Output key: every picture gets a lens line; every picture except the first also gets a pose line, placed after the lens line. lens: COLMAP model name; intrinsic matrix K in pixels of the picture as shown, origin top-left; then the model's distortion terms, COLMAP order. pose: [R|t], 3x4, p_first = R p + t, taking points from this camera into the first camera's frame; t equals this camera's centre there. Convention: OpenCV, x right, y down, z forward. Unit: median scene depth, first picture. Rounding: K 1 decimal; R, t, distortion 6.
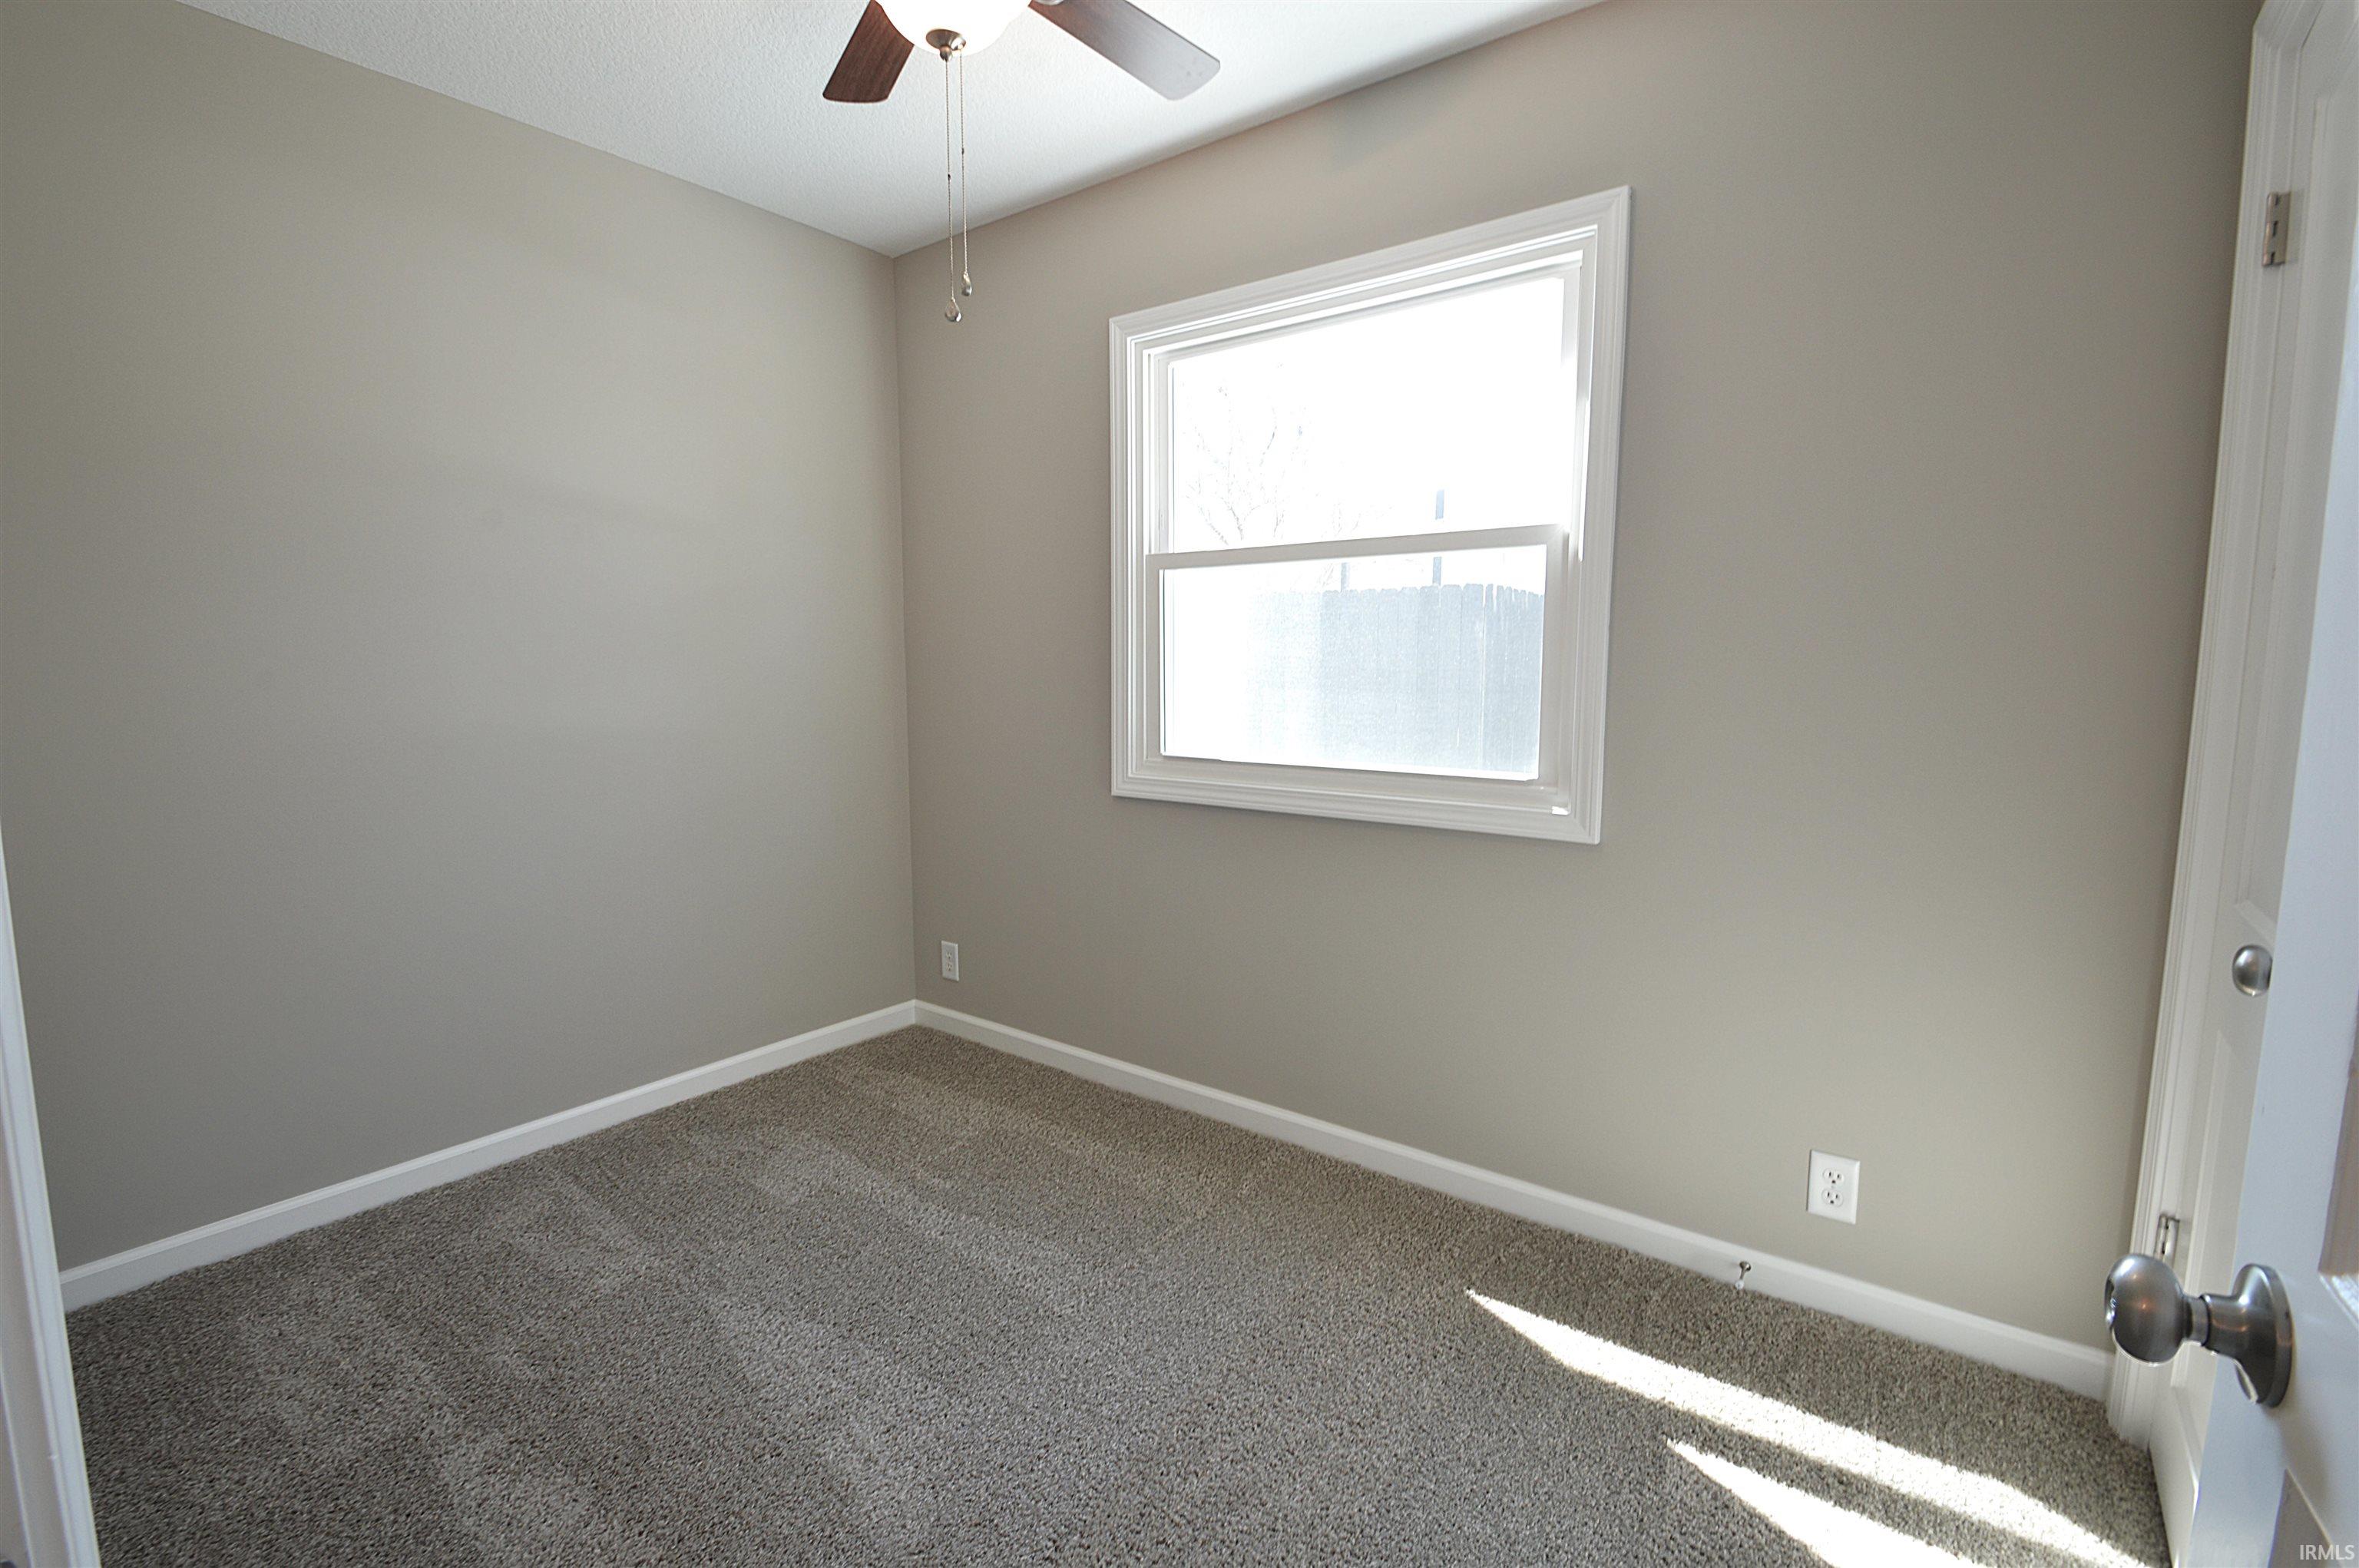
lens RADIAL K [[1080.7, 0, 1146.6], [0, 1080.7, 774.5], [0, 0, 1]] dist [-0.018473, -0.000446]
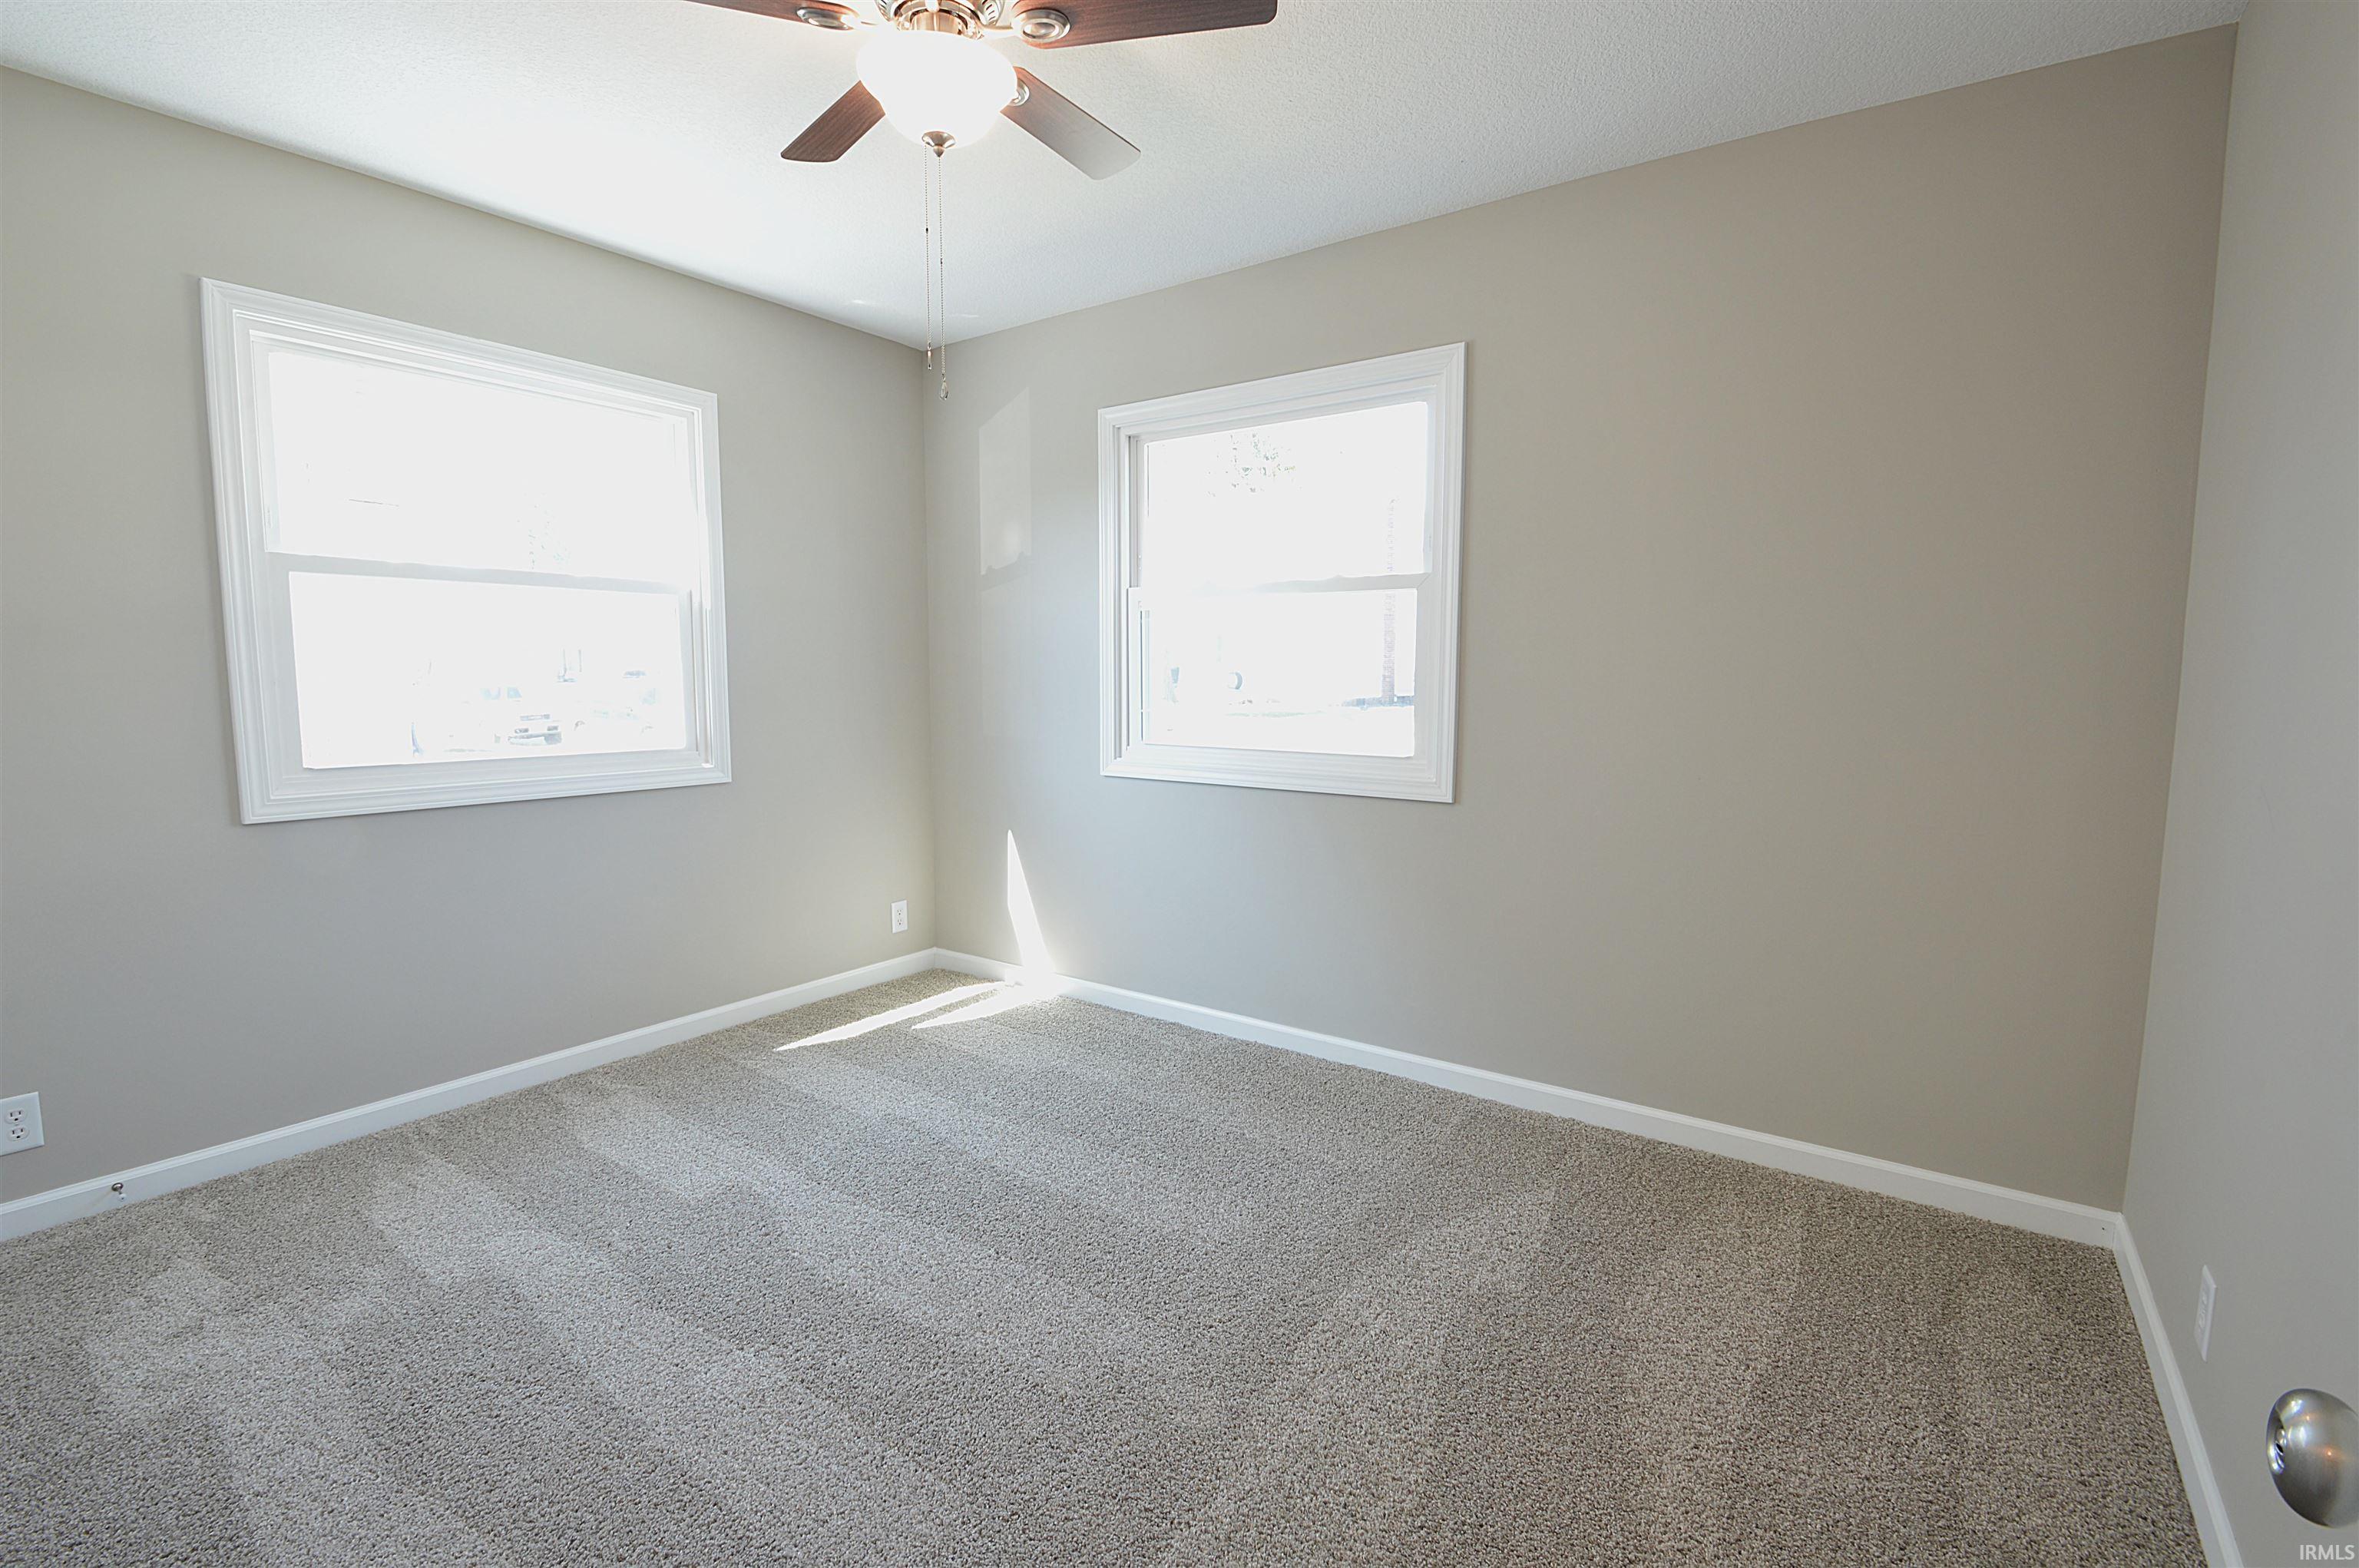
lens RADIAL K [[1032.4, 0, 1148.5], [0, 1032.4, 774.3], [0, 0, 1]] dist [0.000071, -0.010576]
pose [[-0.055536, -0.095439, 0.993885, -1.036334], [0.096210, 0.990278, 0.100469, -0.038998], [-0.993811, 0.101201, -0.045814, 0.360553]]
